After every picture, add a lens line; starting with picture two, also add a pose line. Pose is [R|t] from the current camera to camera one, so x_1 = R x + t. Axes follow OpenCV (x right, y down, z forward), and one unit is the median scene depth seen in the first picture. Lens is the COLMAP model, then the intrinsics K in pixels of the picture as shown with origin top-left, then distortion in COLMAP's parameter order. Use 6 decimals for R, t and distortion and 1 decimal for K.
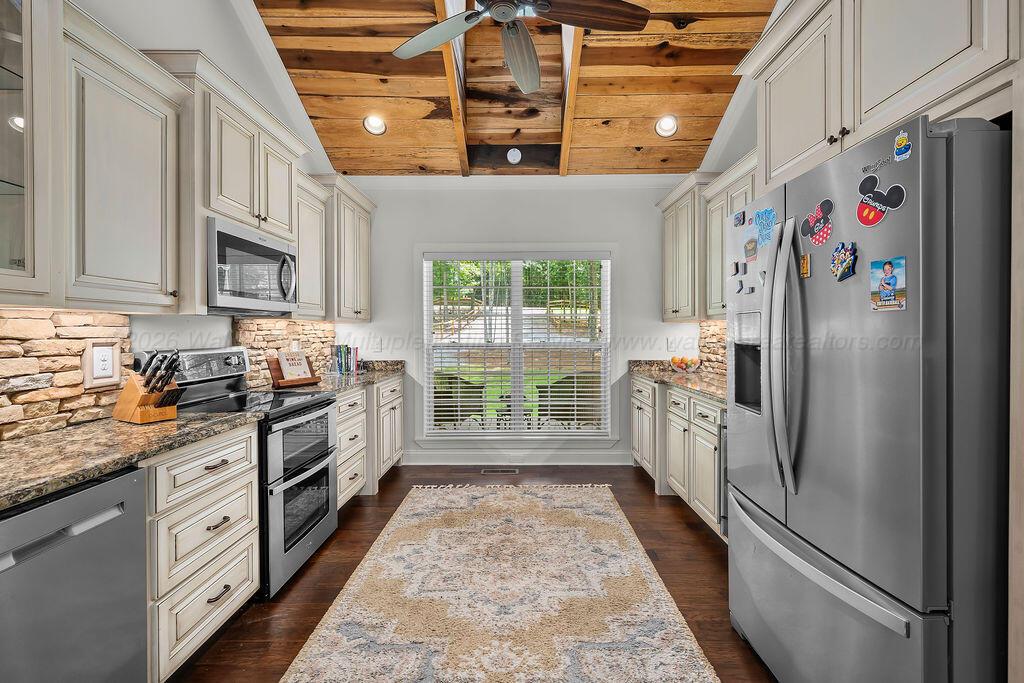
lens RADIAL K [[444.6, 0, 516.7], [0, 444.6, 335.5], [0, 0, 1]] dist [0.000904, 0.000179]
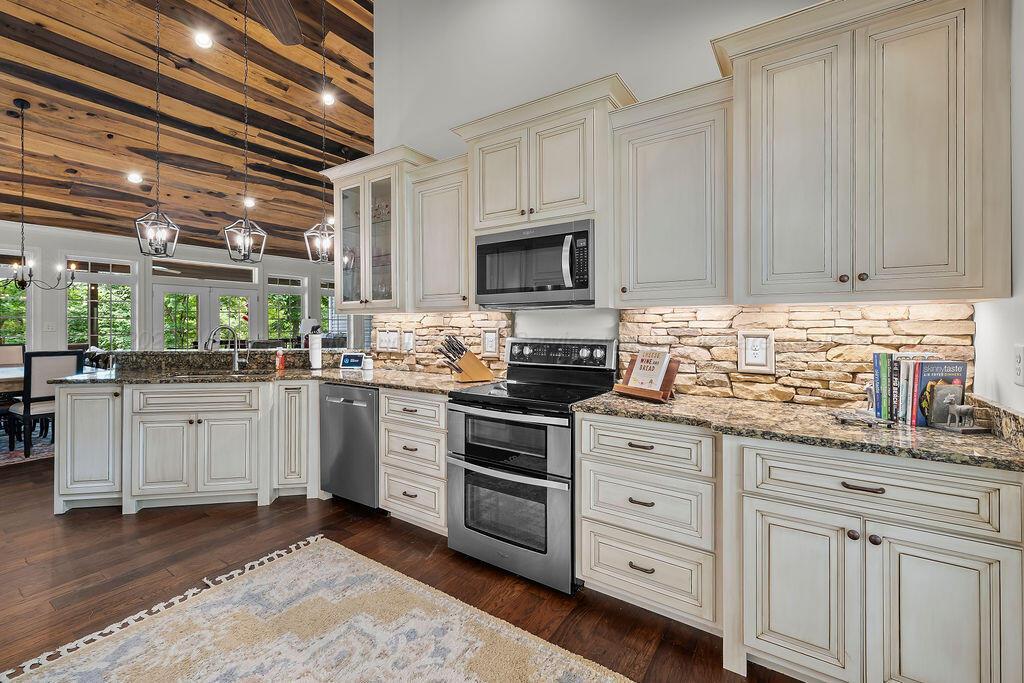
lens RADIAL K [[435.5, 0, 510.9], [0, 435.5, 322.2], [0, 0, 1]] dist [0.000386, 0.000136]
pose [[-0.558288, 0.000555, -0.829647, 0.205467], [-0.004134, 0.999985, 0.003451, -0.011566], [0.829637, 0.005357, -0.558277, 1.145176]]
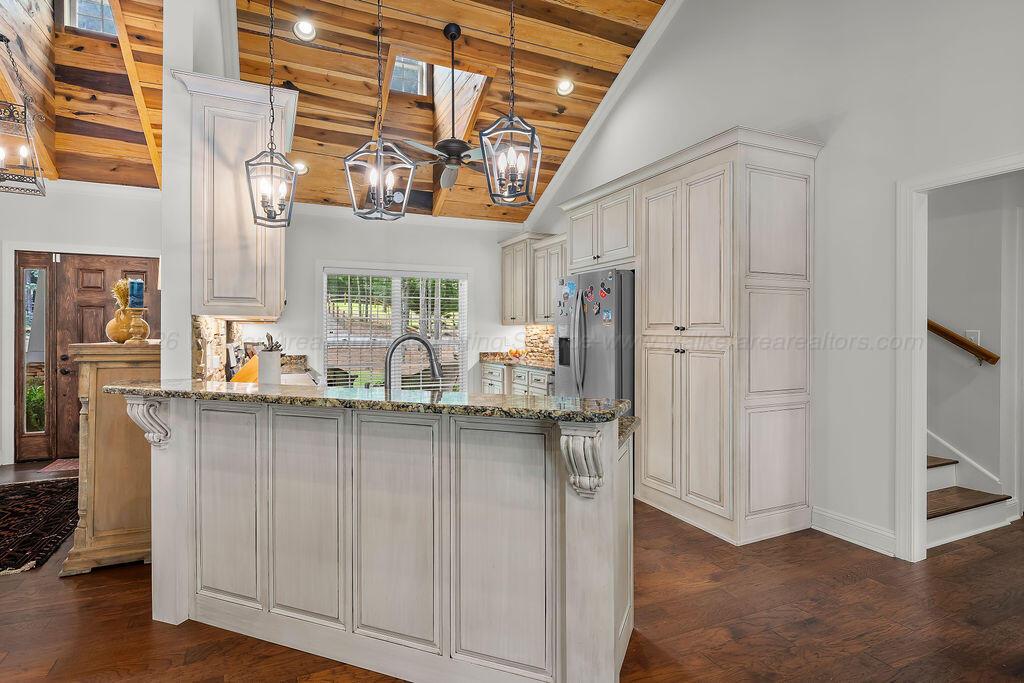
lens RADIAL K [[531.2, 0, 514.6], [0, 531.2, 329.3], [0, 0, 1]] dist [-0.001635, 0.000074]
pose [[0.907296, 0.004610, 0.420468, -0.458186], [0.000649, 0.999923, -0.012364, 0.005191], [-0.420493, 0.011490, 0.907223, -0.727435]]
